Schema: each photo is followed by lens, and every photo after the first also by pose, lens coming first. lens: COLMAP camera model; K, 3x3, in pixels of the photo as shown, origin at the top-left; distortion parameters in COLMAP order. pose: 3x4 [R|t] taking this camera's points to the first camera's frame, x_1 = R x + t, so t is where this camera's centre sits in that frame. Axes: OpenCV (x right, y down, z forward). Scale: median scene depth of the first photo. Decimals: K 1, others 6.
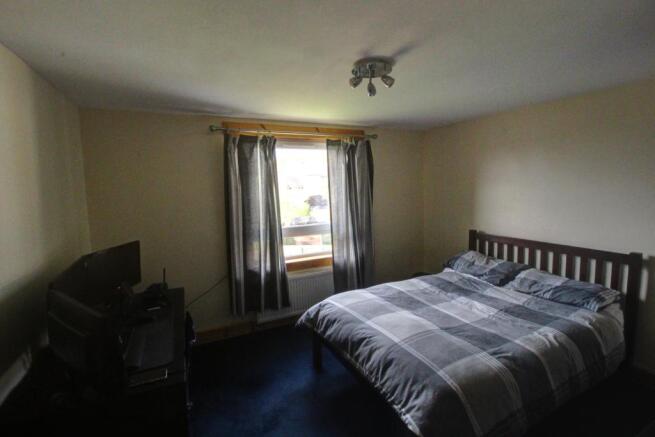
lens RADIAL K [[300.5, 0, 323.5], [0, 300.5, 218.1], [0, 0, 1]] dist [-0.022371, -0.006520]
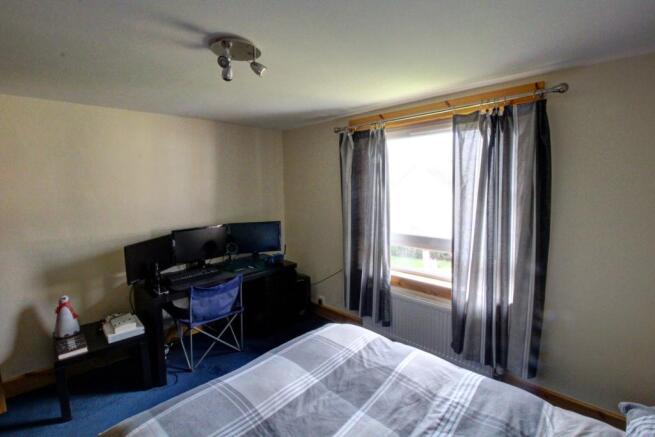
lens RADIAL K [[300.5, 0, 325.1], [0, 300.5, 214.2], [0, 0, 1]] dist [-0.022371, -0.006520]
pose [[0.343687, 0.107951, -0.932859, 0.613661], [-0.095637, 0.992230, 0.079587, -0.073569], [0.934202, 0.061863, 0.351340, 0.554596]]
